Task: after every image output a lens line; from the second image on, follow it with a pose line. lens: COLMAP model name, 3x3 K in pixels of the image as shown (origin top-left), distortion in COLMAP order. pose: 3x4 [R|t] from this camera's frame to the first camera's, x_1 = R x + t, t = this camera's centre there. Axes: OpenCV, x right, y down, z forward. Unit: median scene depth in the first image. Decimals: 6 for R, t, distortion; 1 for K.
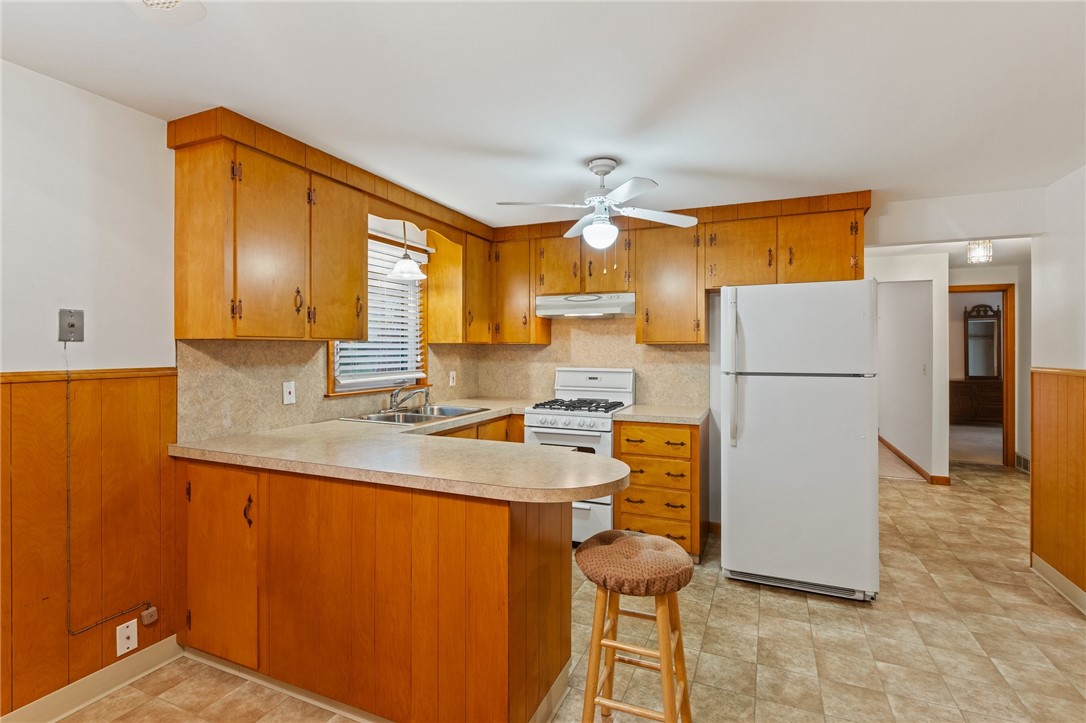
lens RADIAL K [[520.4, 0, 545.6], [0, 520.4, 350.8], [0, 0, 1]] dist [-0.003114, -0.000595]
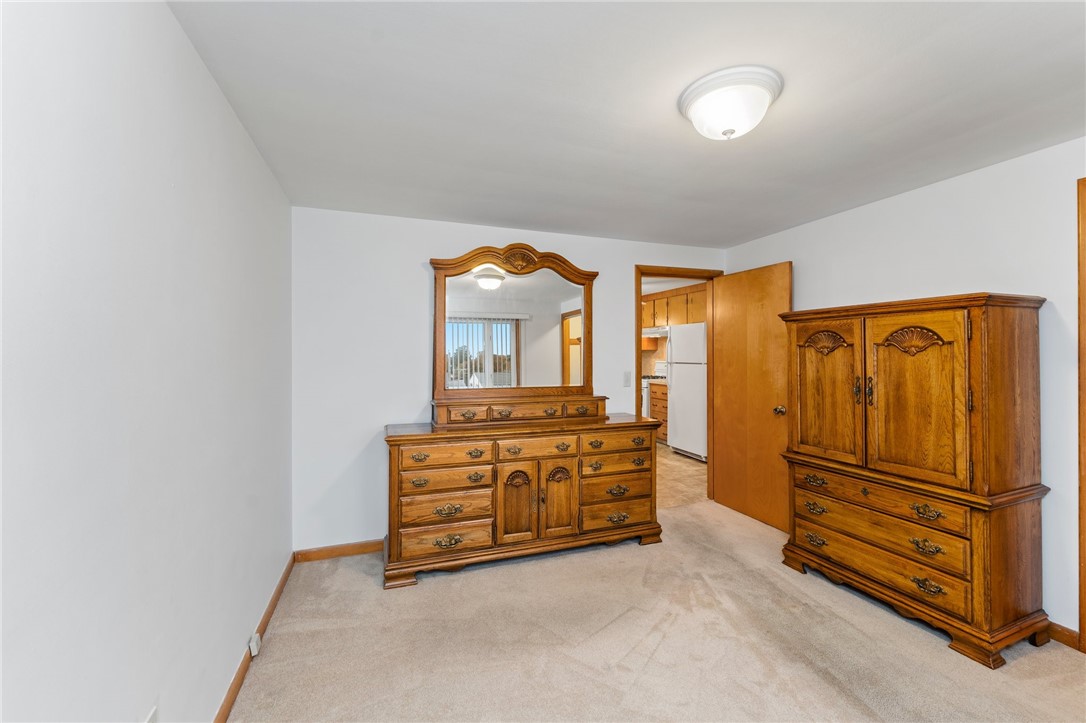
lens RADIAL K [[441.6, 0, 543.9], [0, 441.6, 349.6], [0, 0, 1]] dist [0.001773, 0.000176]
pose [[0.684945, -0.008778, -0.728542, 1.473567], [0.000250, 0.999930, -0.011813, 0.008066], [0.728595, 0.007909, 0.684899, -0.816911]]
